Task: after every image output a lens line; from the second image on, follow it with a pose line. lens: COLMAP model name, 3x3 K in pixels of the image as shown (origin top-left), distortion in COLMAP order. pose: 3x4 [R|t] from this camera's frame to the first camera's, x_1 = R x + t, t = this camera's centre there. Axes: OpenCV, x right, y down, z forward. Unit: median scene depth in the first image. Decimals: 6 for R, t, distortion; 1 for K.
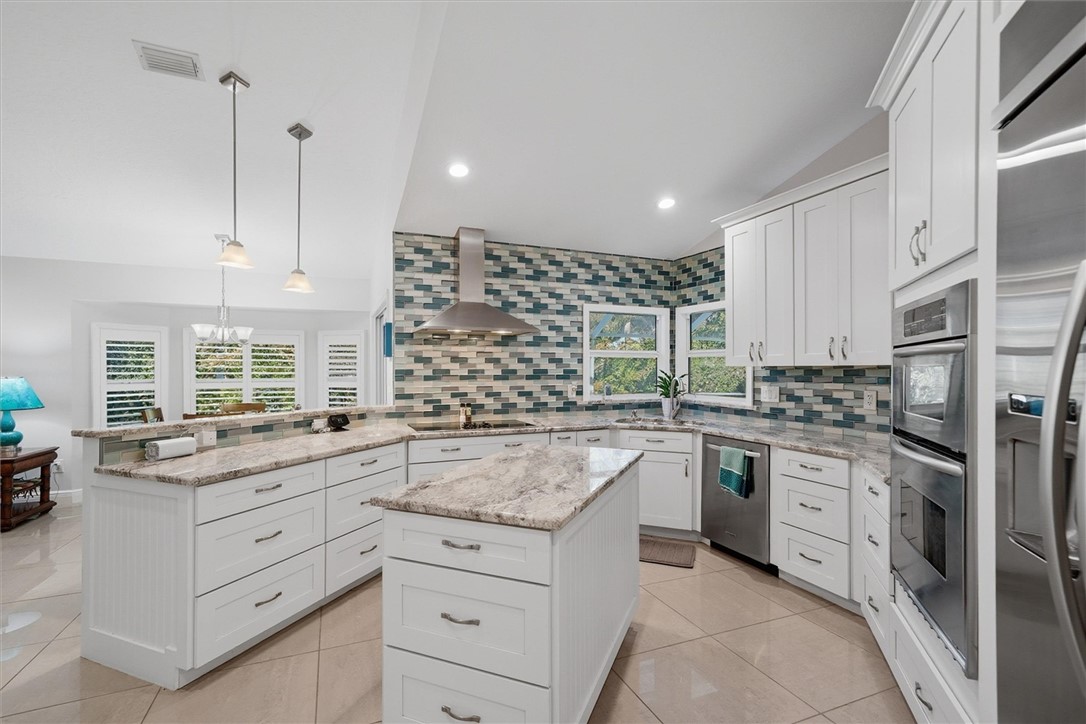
lens RADIAL K [[490.7, 0, 537.7], [0, 490.7, 370.1], [0, 0, 1]] dist [0.024778, -0.000042]
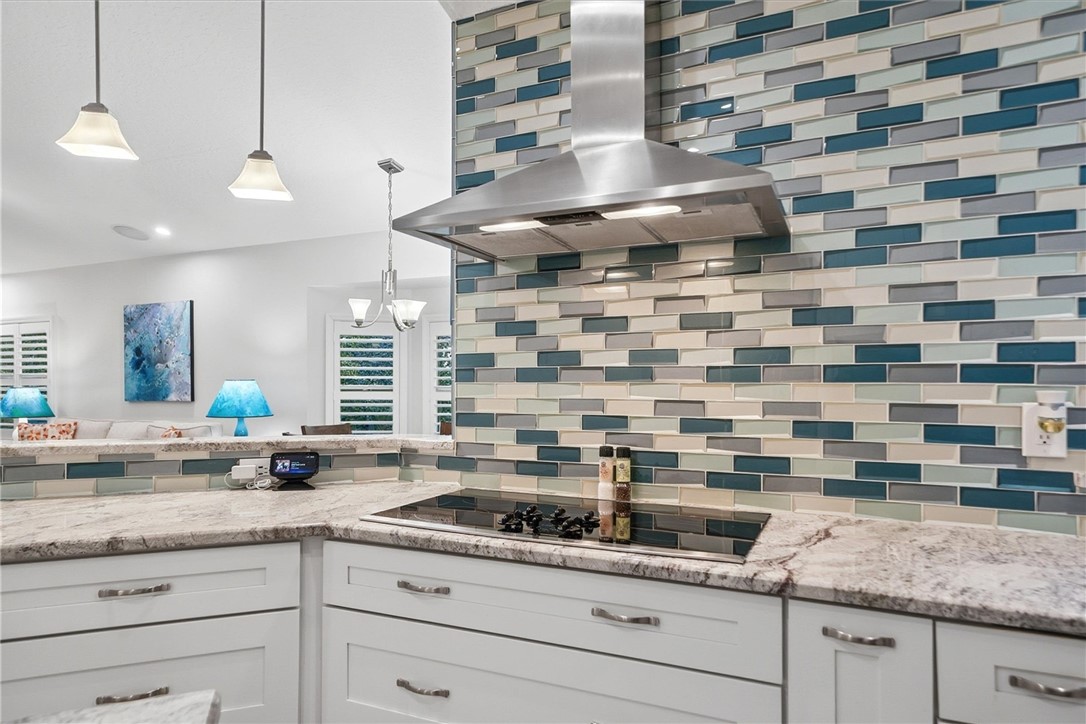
lens RADIAL K [[697.9, 0, 493.6], [0, 697.9, 379.4], [0, 0, 1]] dist [0.035890, 0.000261]
pose [[0.672447, -0.000750, -0.740144, 0.160986], [-0.005352, 0.999968, -0.005876, 0.022880], [0.740126, 0.007912, 0.672422, 0.597678]]
